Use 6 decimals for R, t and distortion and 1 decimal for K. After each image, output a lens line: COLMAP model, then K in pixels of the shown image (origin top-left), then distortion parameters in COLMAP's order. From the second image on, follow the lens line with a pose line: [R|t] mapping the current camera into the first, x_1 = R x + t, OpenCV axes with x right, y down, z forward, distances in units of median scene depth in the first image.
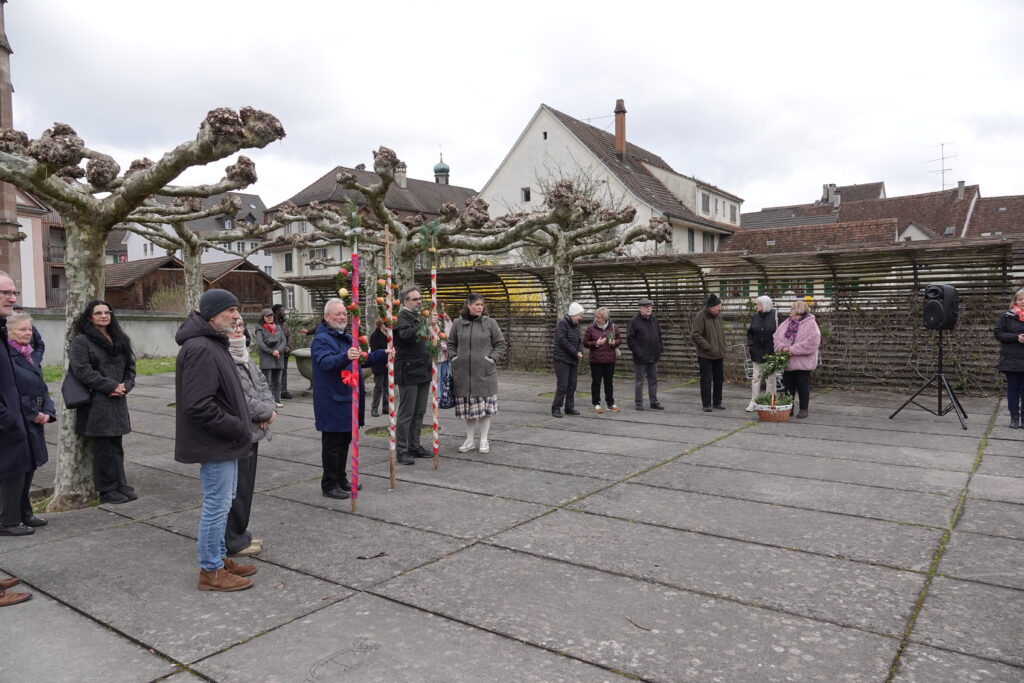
lens RADIAL K [[710.0, 0, 515.4], [0, 710.0, 337.9], [0, 0, 1]] dist [0.003691, 0.000074]
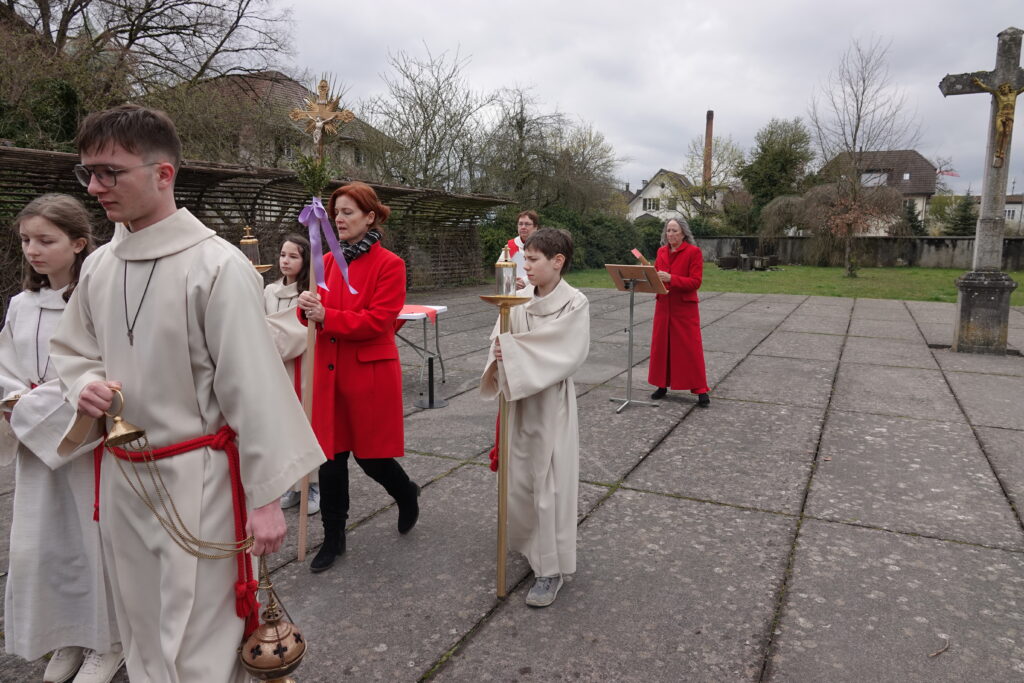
lens RADIAL K [[710.0, 0, 515.4], [0, 710.0, 337.9], [0, 0, 1]] dist [0.003691, 0.000074]
pose [[-0.168124, -0.133022, 0.976749, -0.328319], [0.035023, 0.989422, 0.140776, -0.027258], [-0.985143, 0.057877, -0.161687, 1.164760]]
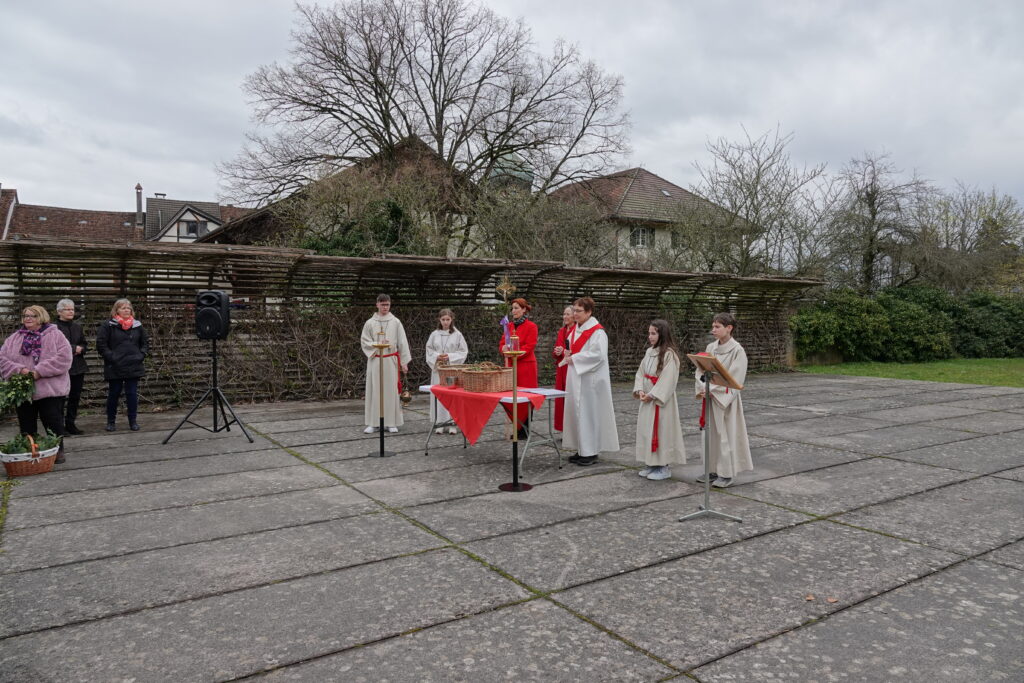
lens RADIAL K [[710.0, 0, 515.4], [0, 710.0, 337.9], [0, 0, 1]] dist [0.003691, 0.000074]
pose [[0.348309, -0.018040, 0.937206, -0.275312], [0.032218, 0.999454, 0.007265, -0.016037], [-0.936826, 0.027665, 0.348701, 0.624361]]
